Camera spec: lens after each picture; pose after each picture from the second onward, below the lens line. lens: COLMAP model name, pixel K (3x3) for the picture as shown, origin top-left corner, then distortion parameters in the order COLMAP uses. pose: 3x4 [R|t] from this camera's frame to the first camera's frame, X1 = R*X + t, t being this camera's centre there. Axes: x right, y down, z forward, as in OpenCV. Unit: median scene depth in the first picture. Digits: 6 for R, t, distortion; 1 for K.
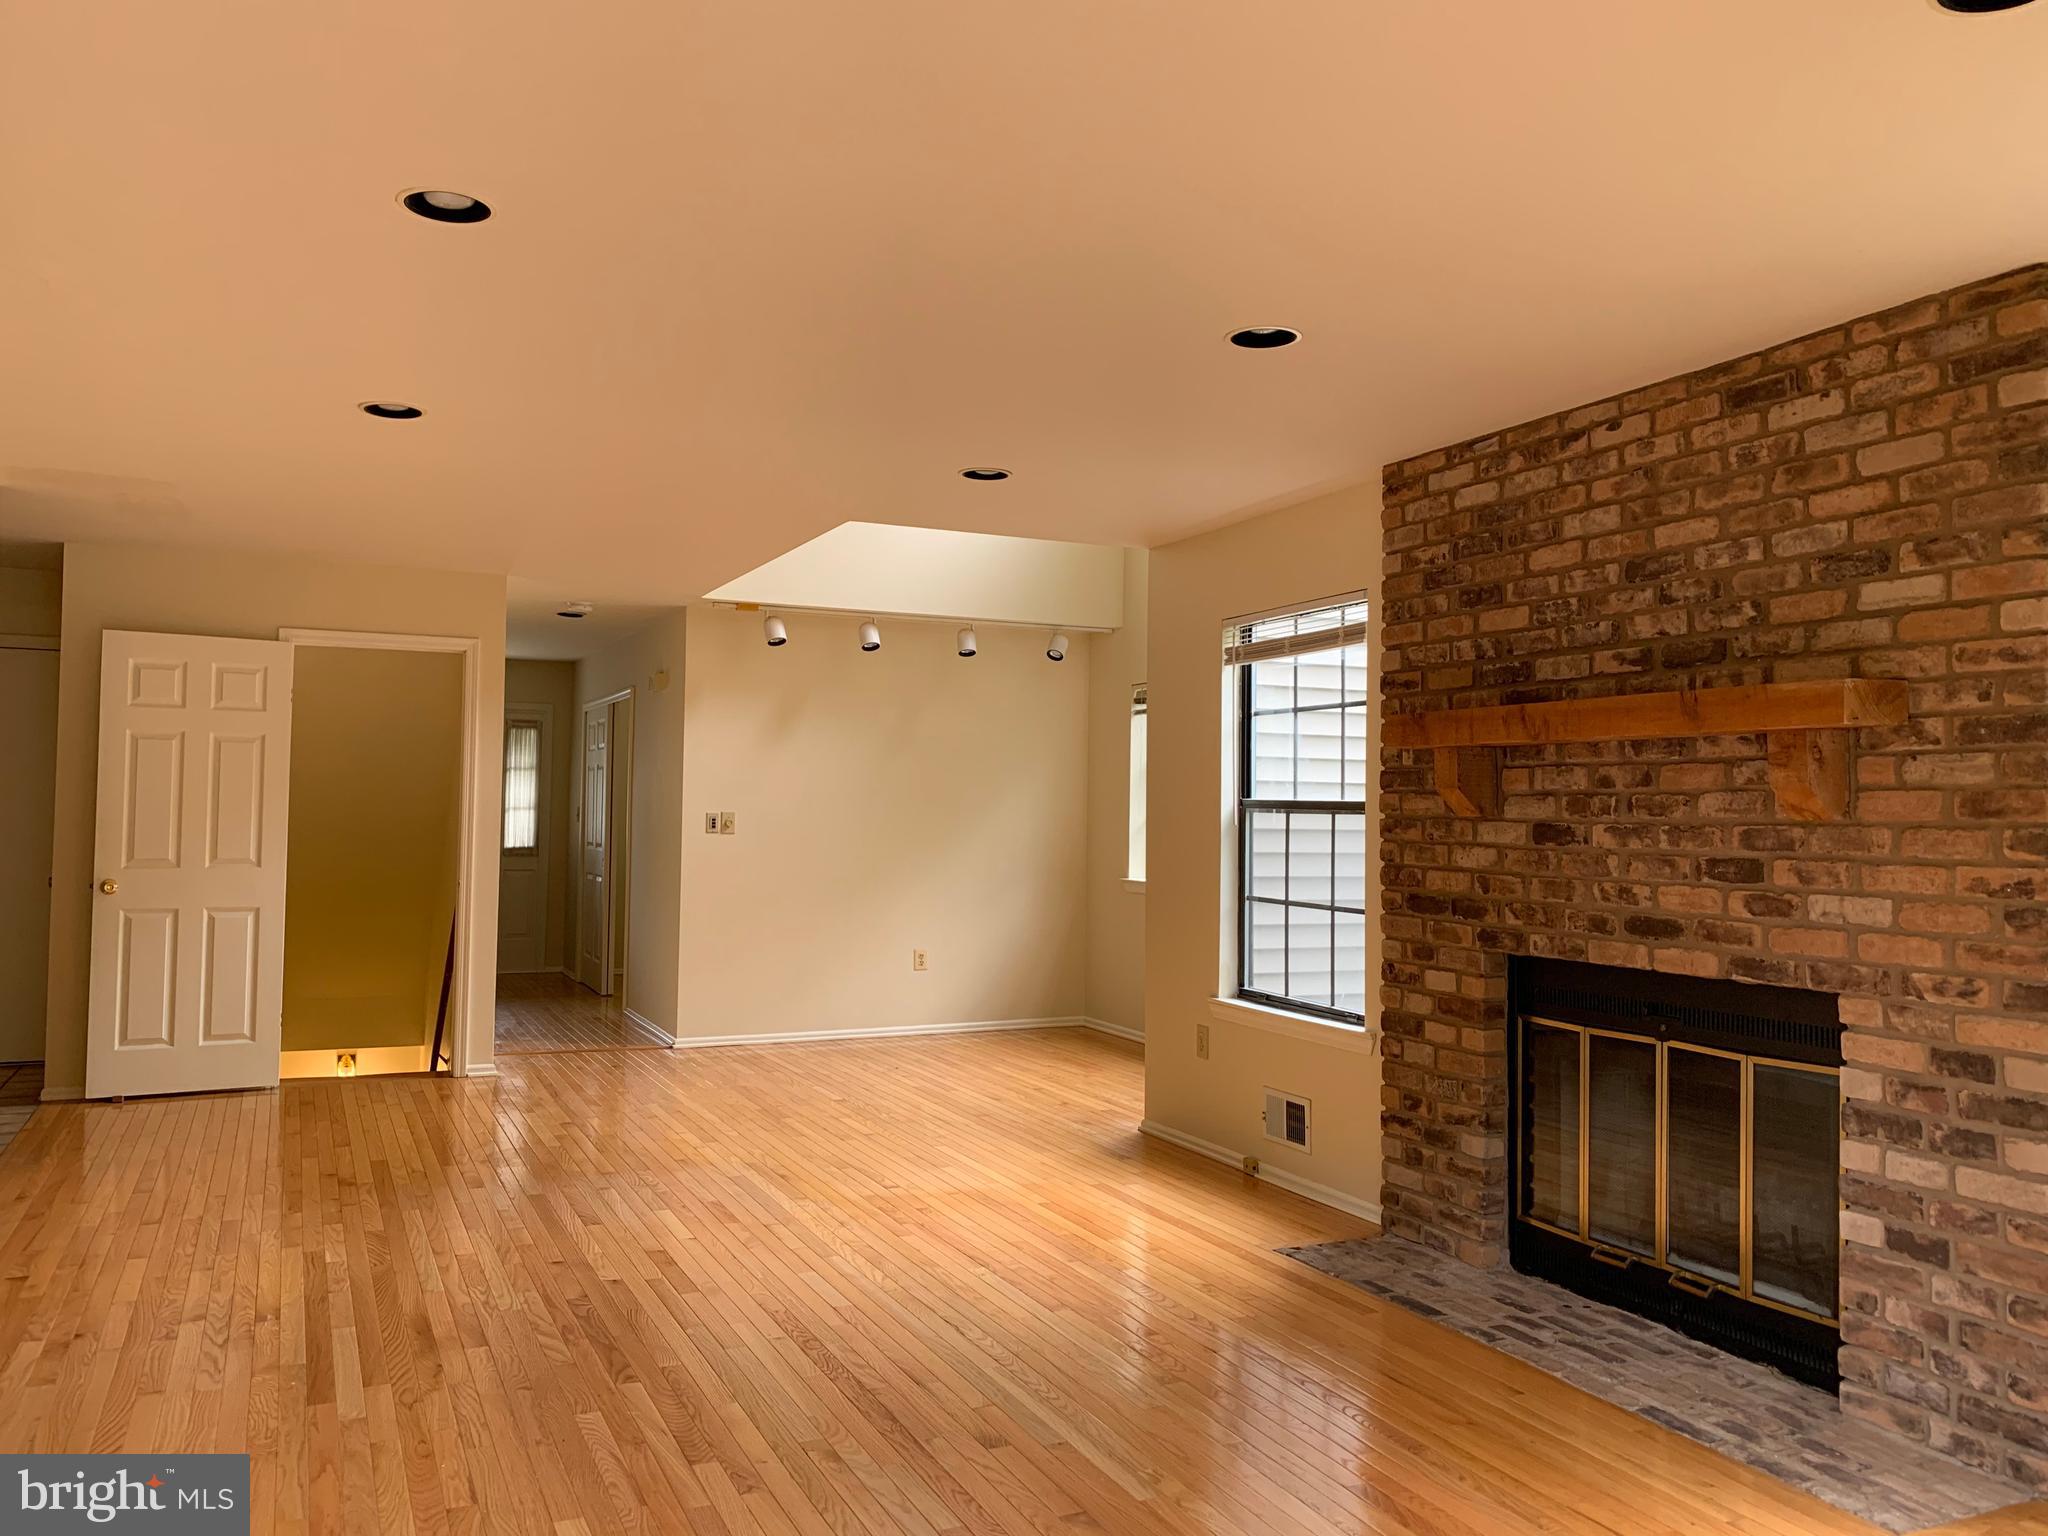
lens RADIAL K [[1564.5, 0, 1024.2], [0, 1564.5, 764.4], [0, 0, 1]] dist [0.009986, 0.001223]
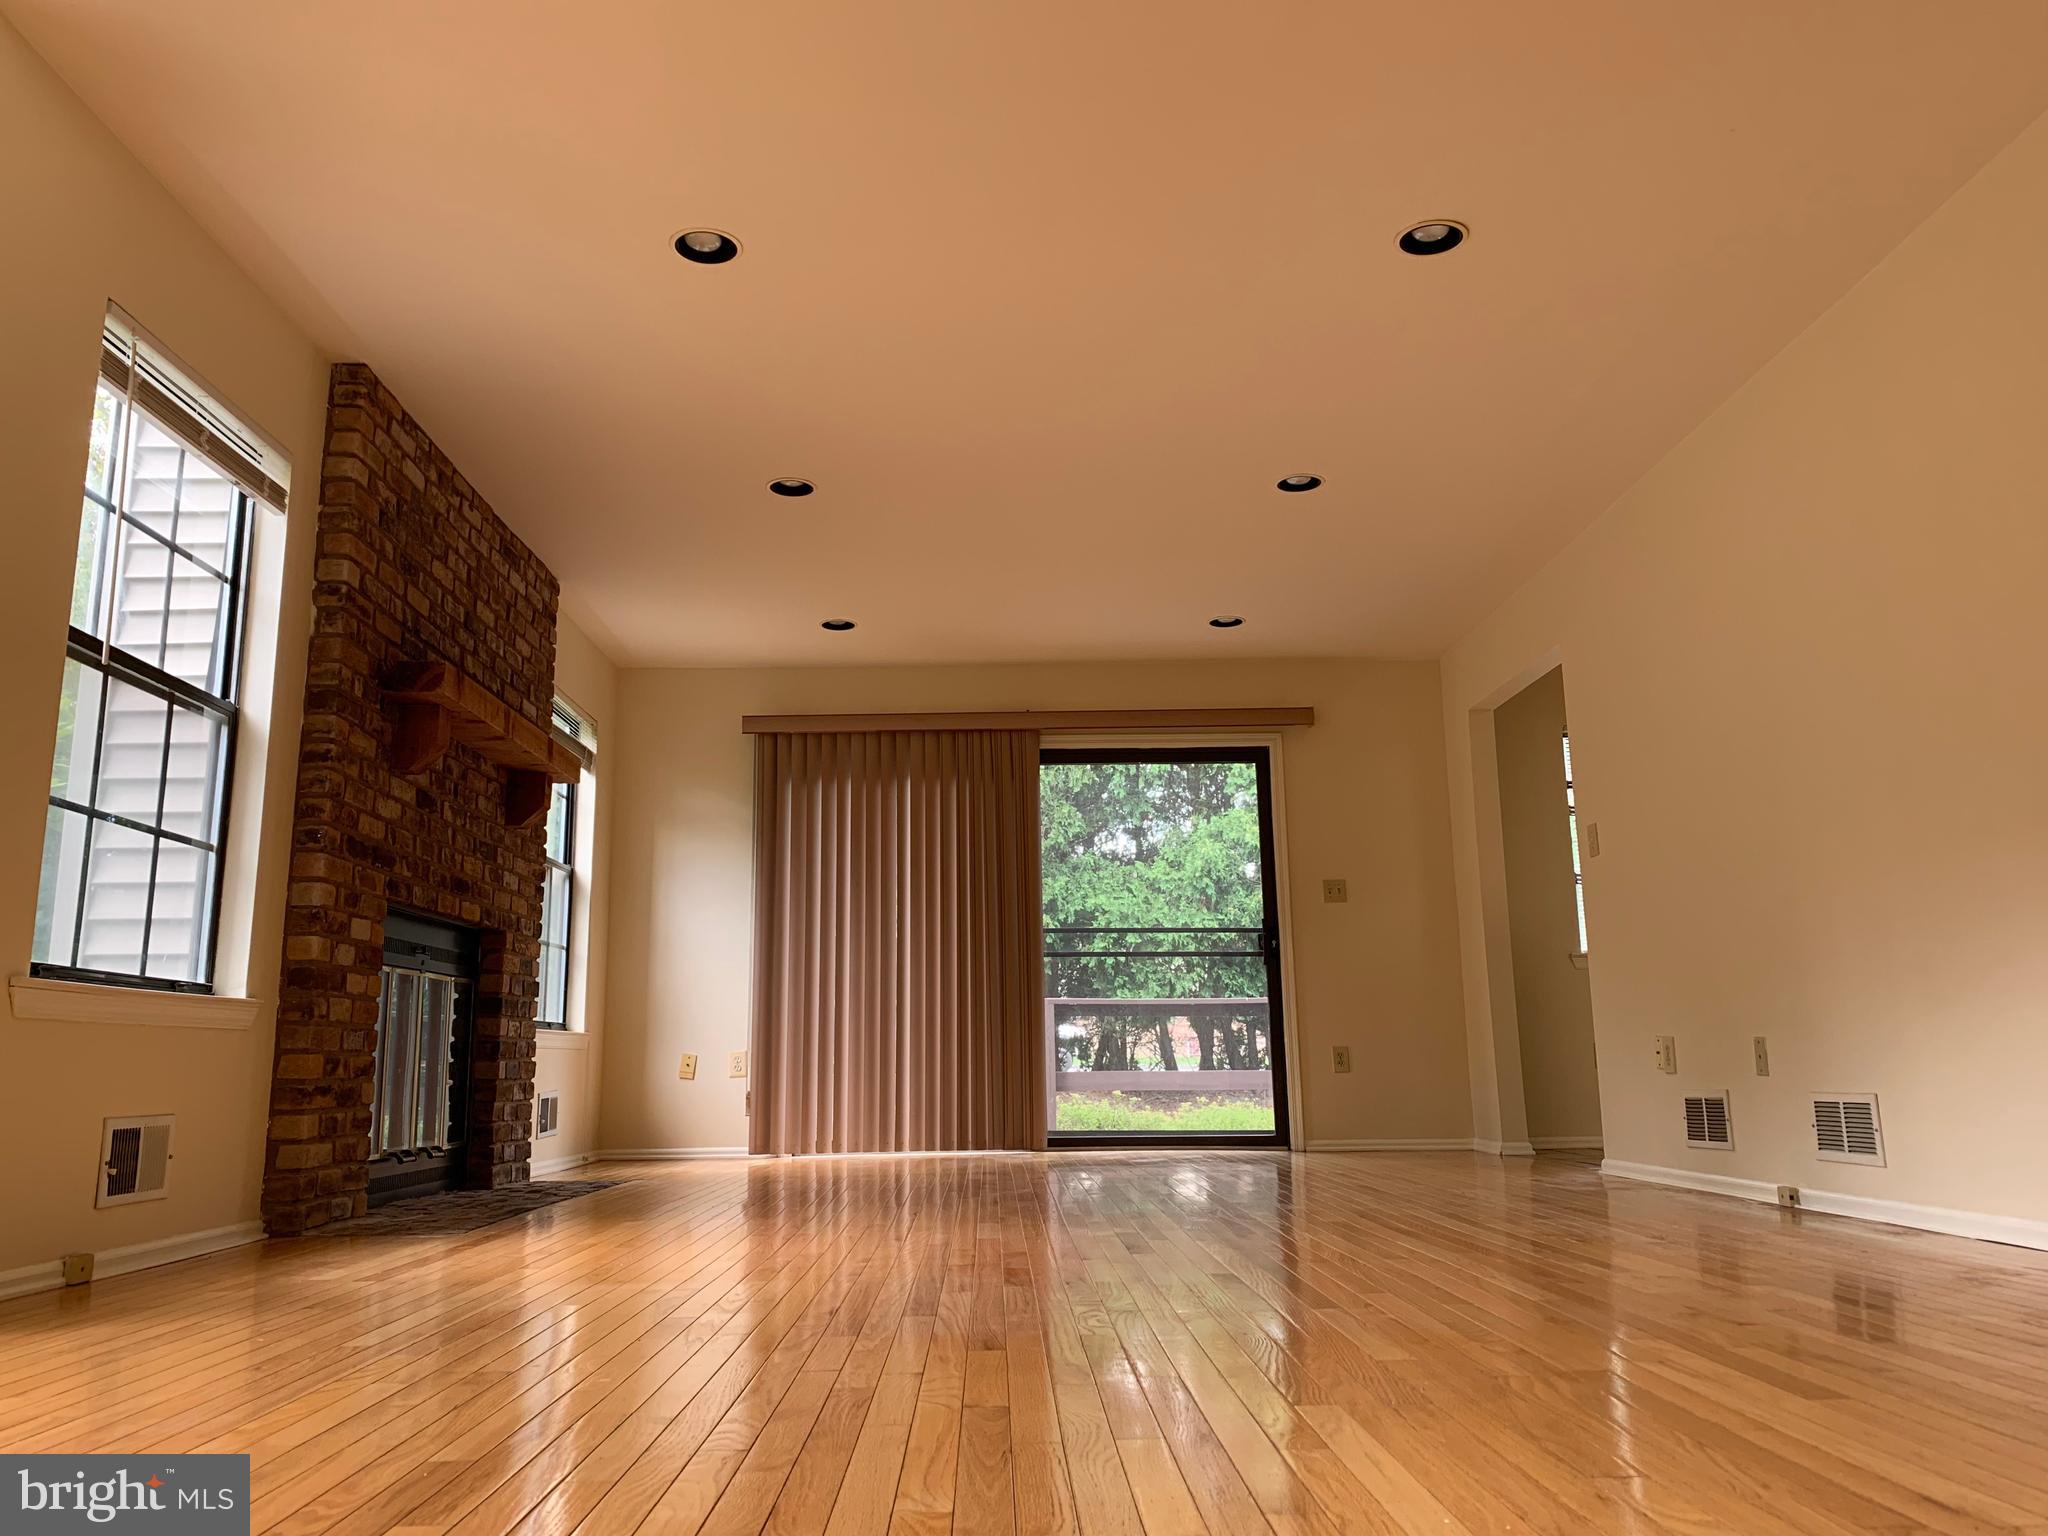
lens RADIAL K [[1564.5, 0, 1023.0], [0, 1564.5, 763.9], [0, 0, 1]] dist [0.009986, 0.001223]
pose [[-0.913943, 0.073664, 0.399101, -0.482326], [-0.013740, 0.977209, -0.211833, 0.231438], [-0.405610, -0.199087, -0.892101, 1.670441]]
